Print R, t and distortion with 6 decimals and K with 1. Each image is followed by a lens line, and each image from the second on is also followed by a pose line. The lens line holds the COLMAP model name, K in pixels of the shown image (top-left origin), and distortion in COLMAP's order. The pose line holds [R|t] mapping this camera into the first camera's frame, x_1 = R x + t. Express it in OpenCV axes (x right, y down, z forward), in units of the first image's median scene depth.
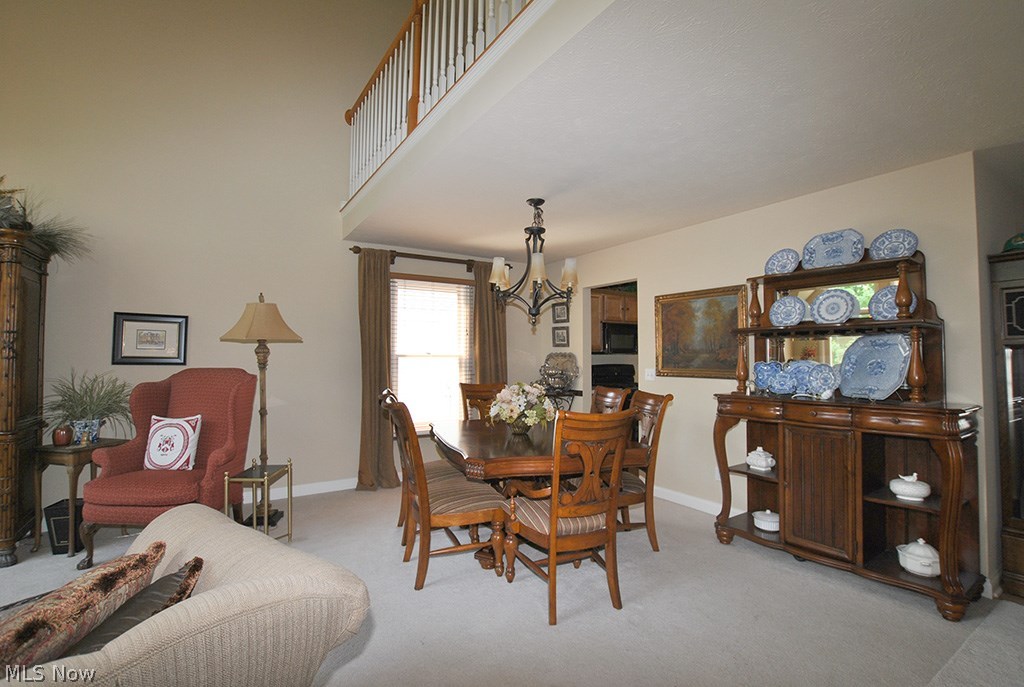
lens RADIAL K [[471.0, 0, 518.5], [0, 471.0, 340.1], [0, 0, 1]] dist [-0.034539, 0.006804]
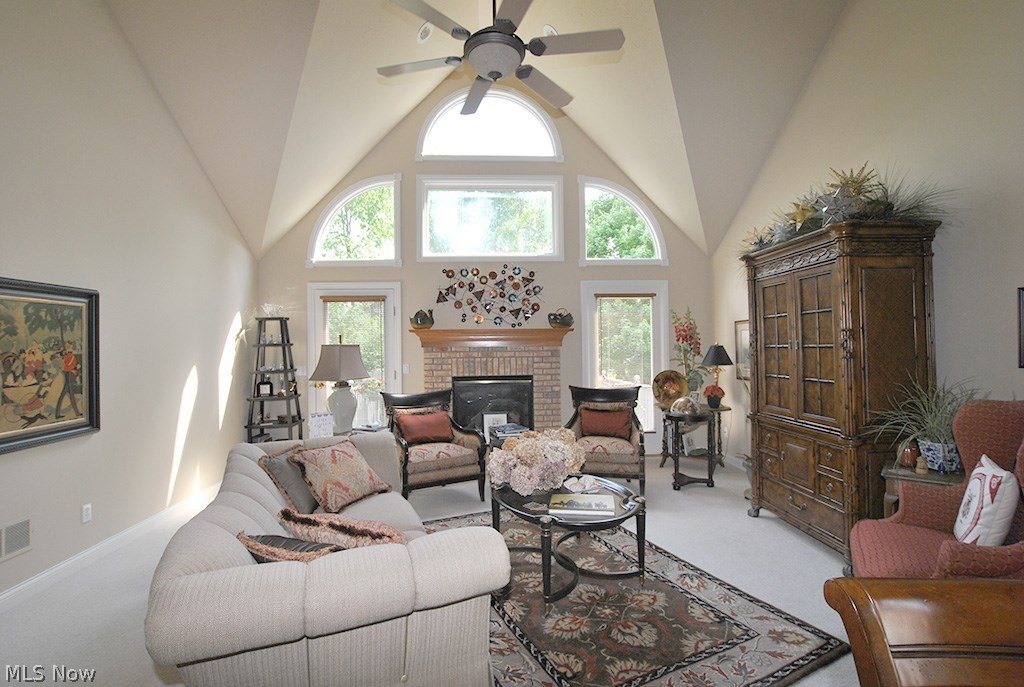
lens RADIAL K [[471.0, 0, 518.5], [0, 471.0, 340.1], [0, 0, 1]] dist [-0.034539, 0.006804]
pose [[-0.494222, -0.000613, -0.869335, 0.043970], [0.047311, 0.998499, -0.027601, -0.002637], [0.868047, -0.054770, -0.493451, 0.757932]]
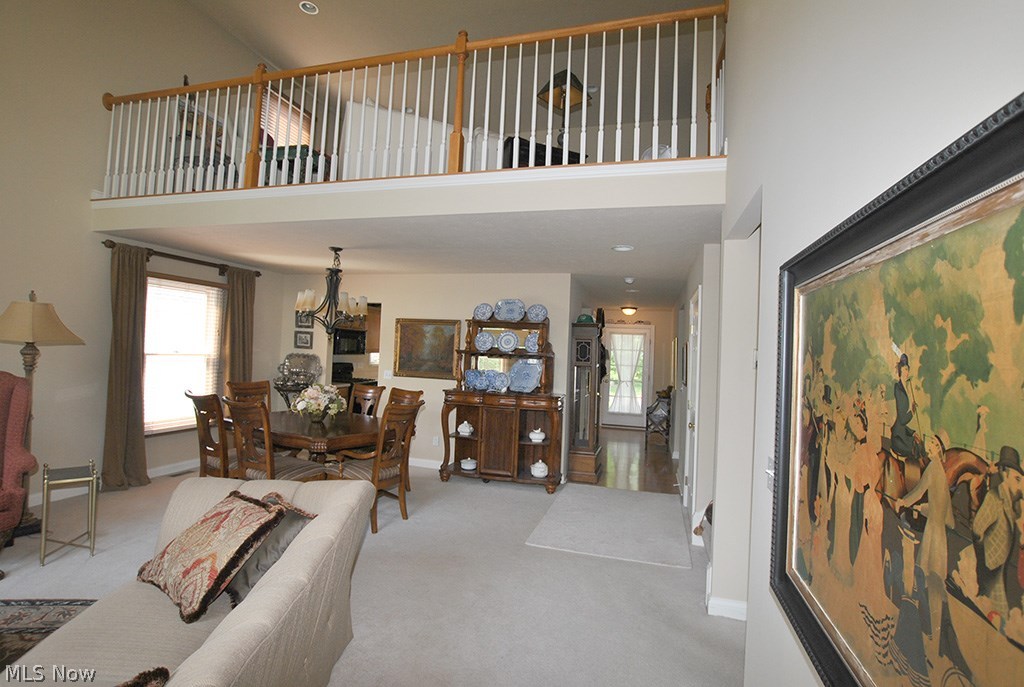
lens RADIAL K [[471.0, 0, 518.5], [0, 471.0, 340.1], [0, 0, 1]] dist [-0.034539, 0.006804]
pose [[0.753795, 0.048147, 0.655343, -0.448474], [-0.066139, 0.997807, 0.002768, -0.075329], [-0.653773, -0.045430, 0.755326, -0.374384]]
